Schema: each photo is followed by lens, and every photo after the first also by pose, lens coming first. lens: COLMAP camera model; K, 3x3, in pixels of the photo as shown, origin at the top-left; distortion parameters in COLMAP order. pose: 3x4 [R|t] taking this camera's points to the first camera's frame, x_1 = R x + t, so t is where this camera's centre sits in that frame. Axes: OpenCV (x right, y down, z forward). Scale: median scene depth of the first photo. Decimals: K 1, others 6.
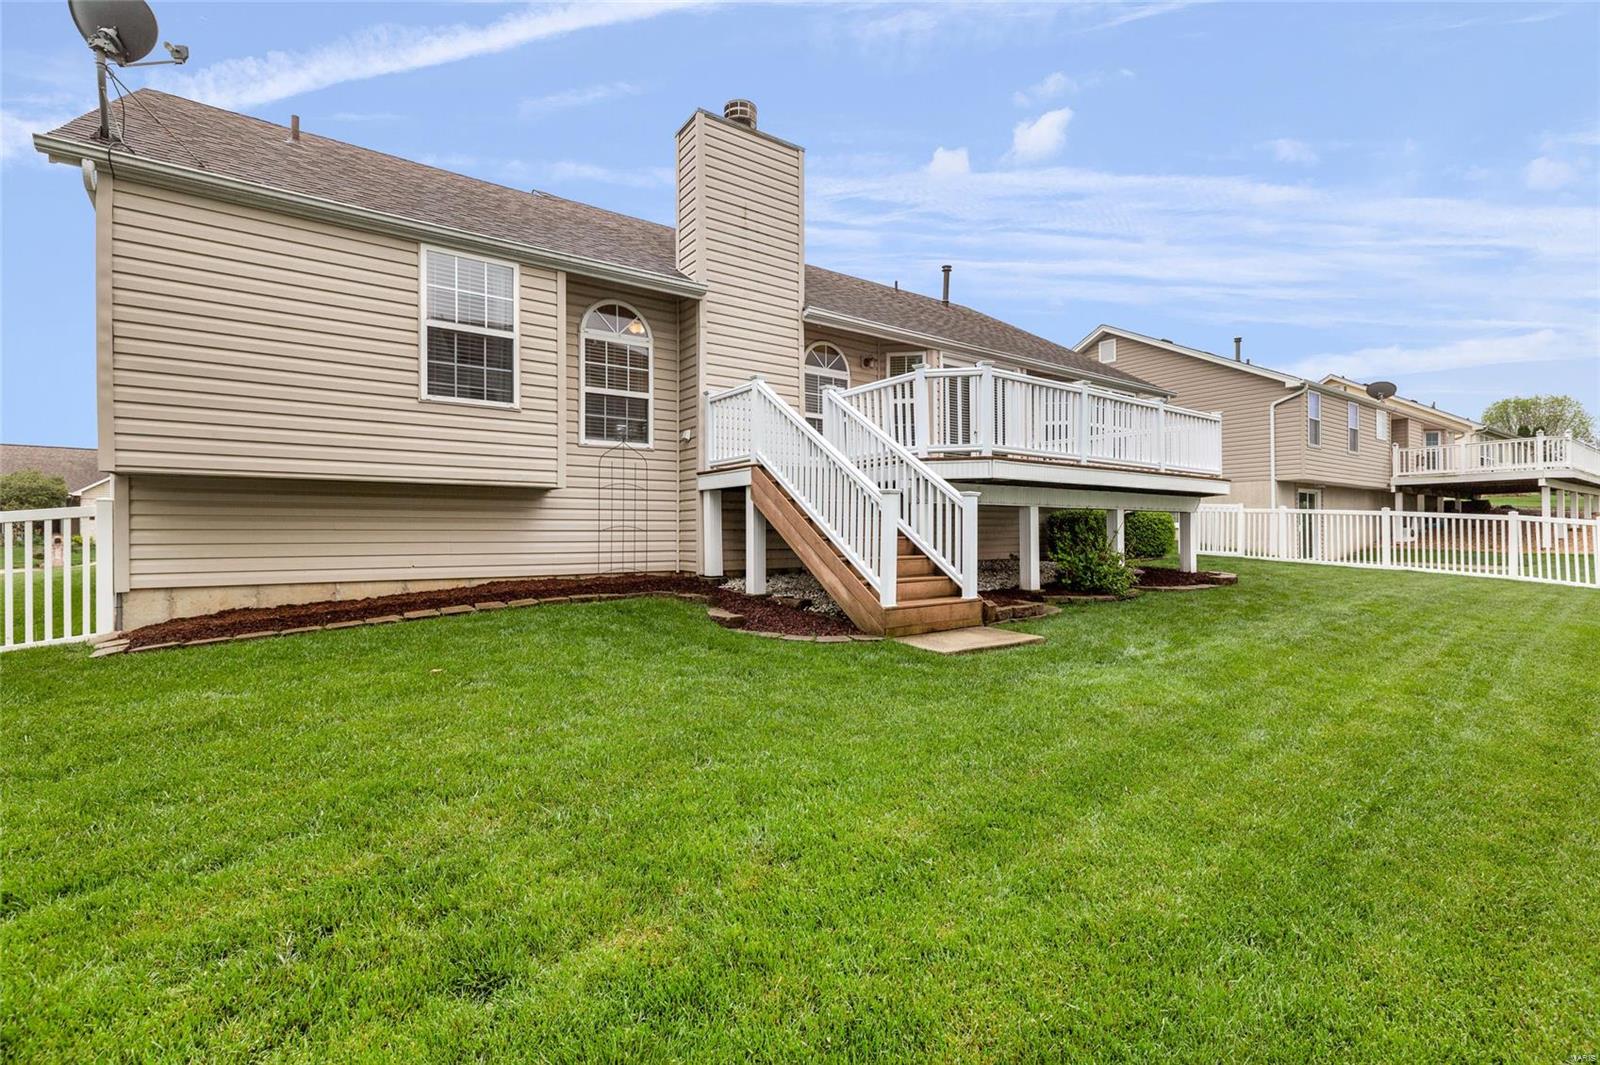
lens RADIAL K [[735.4, 0, 800.8], [0, 735.4, 522.1], [0, 0, 1]] dist [0.002803, -0.000065]
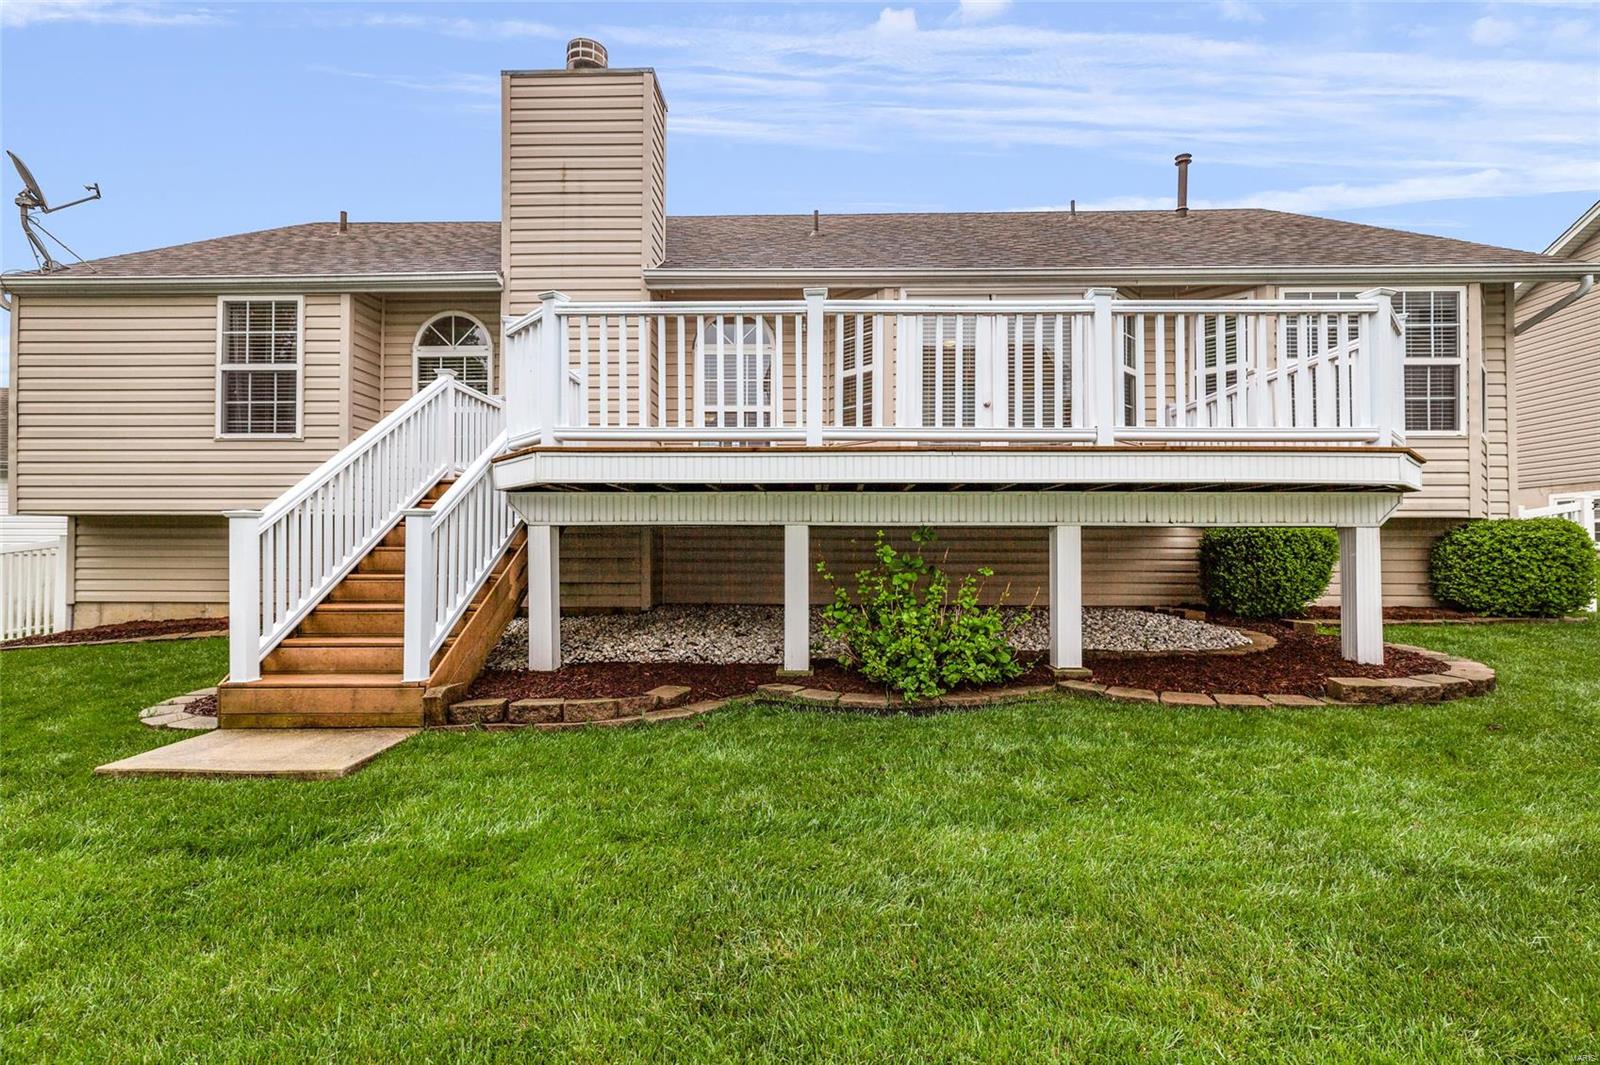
lens RADIAL K [[745.7, 0, 803.3], [0, 745.7, 529.6], [0, 0, 1]] dist [-0.002380, -0.000487]
pose [[0.781029, -0.013783, -0.624343, 0.760790], [0.002211, 0.999811, -0.019306, -0.007668], [0.624491, 0.013698, 0.780912, 0.612673]]
